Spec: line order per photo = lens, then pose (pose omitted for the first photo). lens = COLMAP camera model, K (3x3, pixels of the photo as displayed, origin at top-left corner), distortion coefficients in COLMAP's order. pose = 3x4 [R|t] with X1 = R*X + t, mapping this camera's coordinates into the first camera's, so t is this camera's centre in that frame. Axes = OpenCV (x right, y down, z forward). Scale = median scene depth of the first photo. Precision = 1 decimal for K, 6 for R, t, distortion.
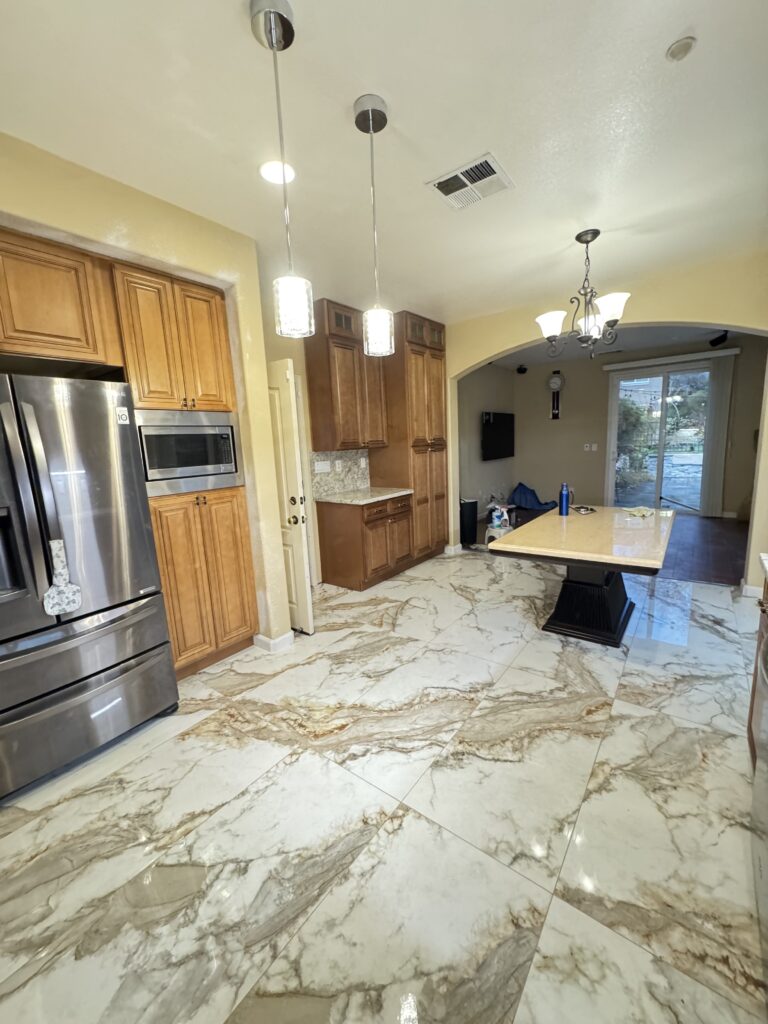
lens RADIAL K [[407.3, 0, 385.6], [0, 407.3, 509.6], [0, 0, 1]] dist [-0.005273, 0.000770]
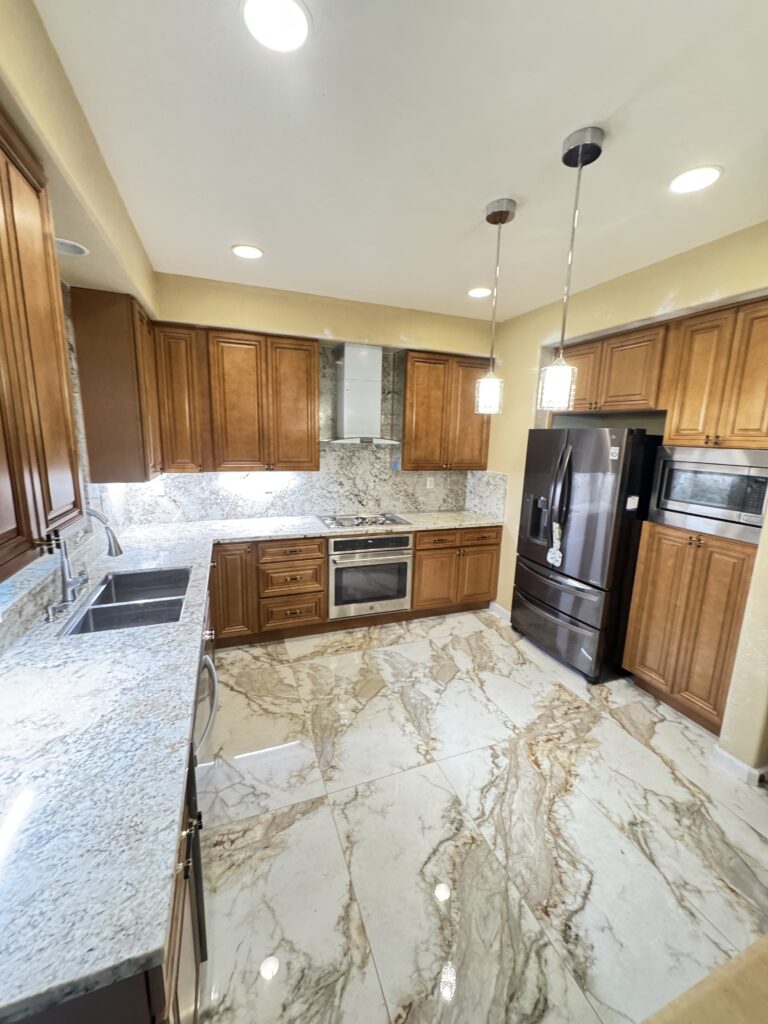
lens RADIAL K [[407.3, 0, 385.4], [0, 407.3, 509.5], [0, 0, 1]] dist [-0.005273, 0.000770]
pose [[-0.525799, 0.188454, -0.829470, 0.804894], [-0.142454, 0.941867, 0.304292, -0.323236], [0.838595, 0.278158, -0.468386, 0.948889]]
